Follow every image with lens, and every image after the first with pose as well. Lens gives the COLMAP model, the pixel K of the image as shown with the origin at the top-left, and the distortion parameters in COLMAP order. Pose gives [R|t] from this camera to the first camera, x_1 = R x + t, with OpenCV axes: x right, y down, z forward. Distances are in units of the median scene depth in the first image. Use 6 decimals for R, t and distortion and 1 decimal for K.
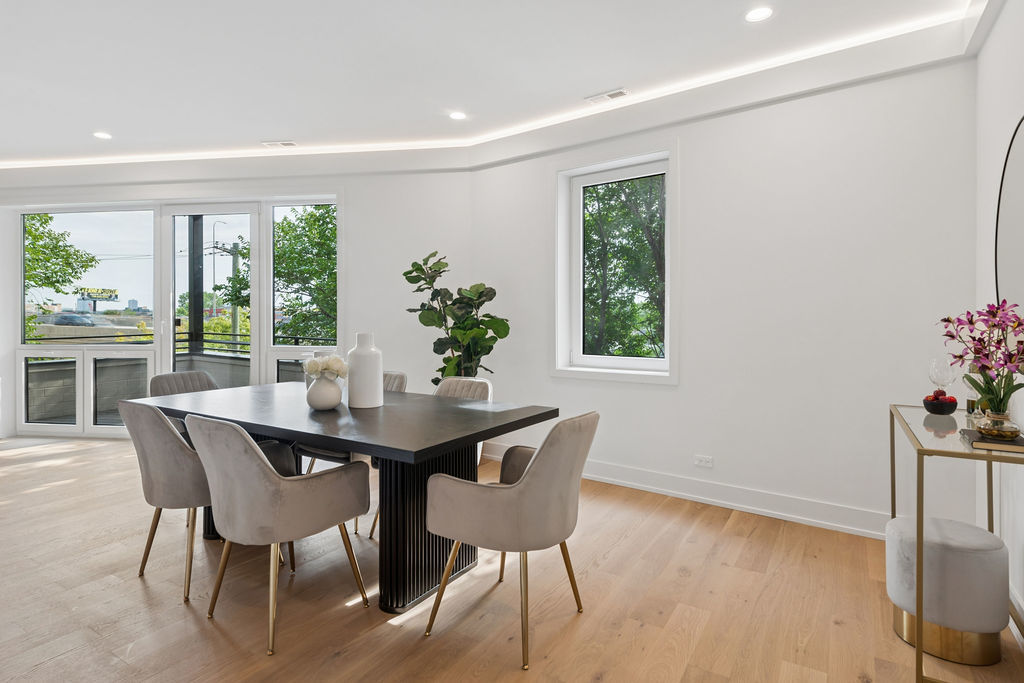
lens RADIAL K [[540.7, 0, 512.6], [0, 540.7, 334.5], [0, 0, 1]] dist [0.000112, -0.000862]
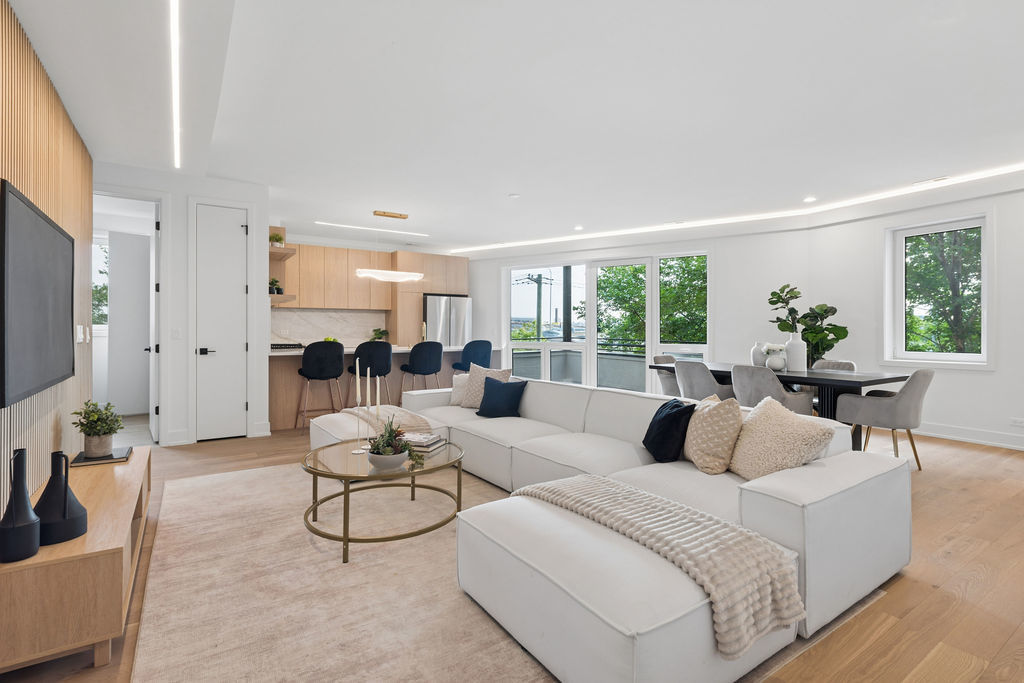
lens RADIAL K [[491.5, 0, 510.0], [0, 491.5, 334.9], [0, 0, 1]] dist [-0.003967, -0.000315]
pose [[0.908554, 0.006601, -0.417716, -0.285791], [-0.015989, 0.999692, -0.018979, 0.034830], [0.417462, 0.023923, 0.908379, -0.647295]]
